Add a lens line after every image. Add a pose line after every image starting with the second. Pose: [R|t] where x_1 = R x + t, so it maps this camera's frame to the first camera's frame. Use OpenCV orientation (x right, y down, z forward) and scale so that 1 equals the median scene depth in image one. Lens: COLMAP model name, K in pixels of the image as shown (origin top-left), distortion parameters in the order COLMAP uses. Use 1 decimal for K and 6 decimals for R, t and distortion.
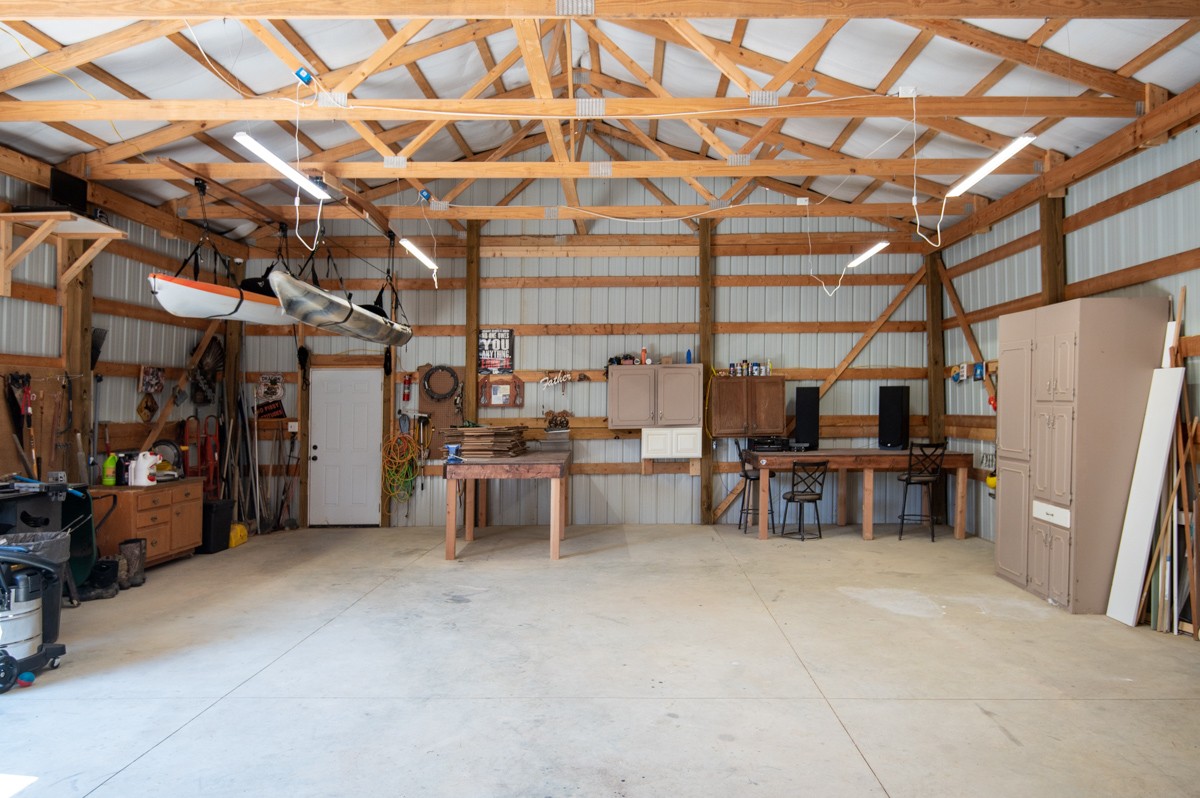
lens RADIAL K [[796.0, 0, 597.2], [0, 796.0, 397.3], [0, 0, 1]] dist [0.001343, 0.000399]
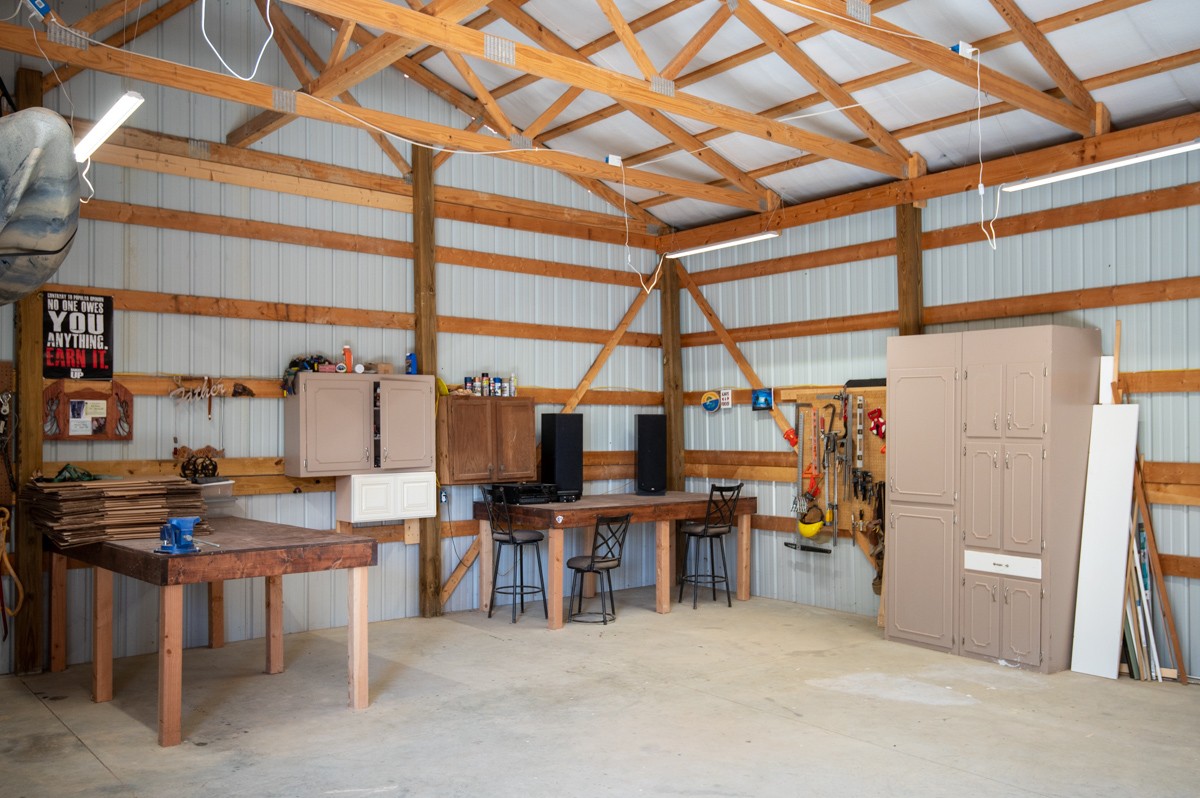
lens RADIAL K [[1020.0, 0, 599.8], [0, 1020.0, 429.9], [0, 0, 1]] dist [0.035467, -0.002620]
pose [[0.761682, 0.006905, 0.647914, -0.317357], [-0.011929, 0.999923, 0.003368, -0.001444], [-0.647841, -0.010294, 0.761706, 0.257553]]
